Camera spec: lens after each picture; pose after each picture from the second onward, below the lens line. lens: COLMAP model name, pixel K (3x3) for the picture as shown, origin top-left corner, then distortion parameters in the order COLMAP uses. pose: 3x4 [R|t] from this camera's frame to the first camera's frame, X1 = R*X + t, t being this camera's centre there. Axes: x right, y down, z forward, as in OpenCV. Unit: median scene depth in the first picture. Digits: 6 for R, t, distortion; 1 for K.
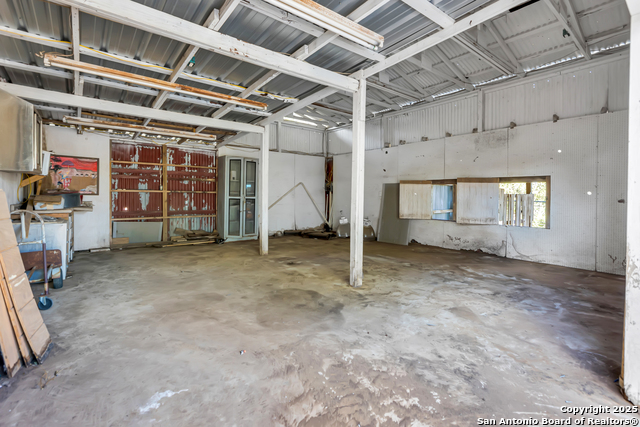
lens RADIAL K [[293.5, 0, 318.0], [0, 293.5, 198.1], [0, 0, 1]] dist [0.000501, -0.000218]
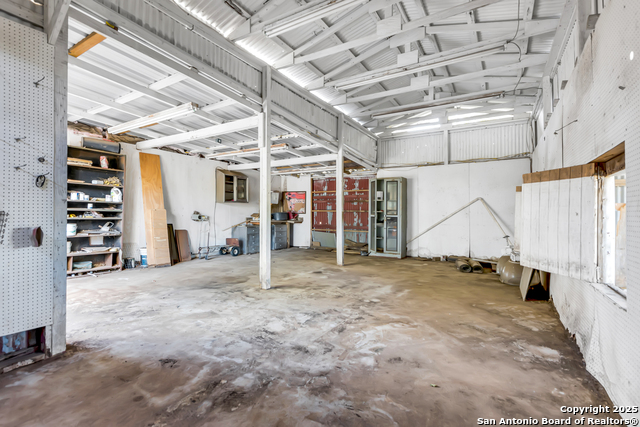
lens RADIAL K [[302.1, 0, 320.0], [0, 302.1, 213.5], [0, 0, 1]] dist [0.001497, 0.000316]
pose [[0.346301, -0.007507, -0.938094, 0.843415], [-0.014762, 0.999801, -0.013451, 0.009287], [0.938007, 0.018506, 0.346121, 0.499620]]
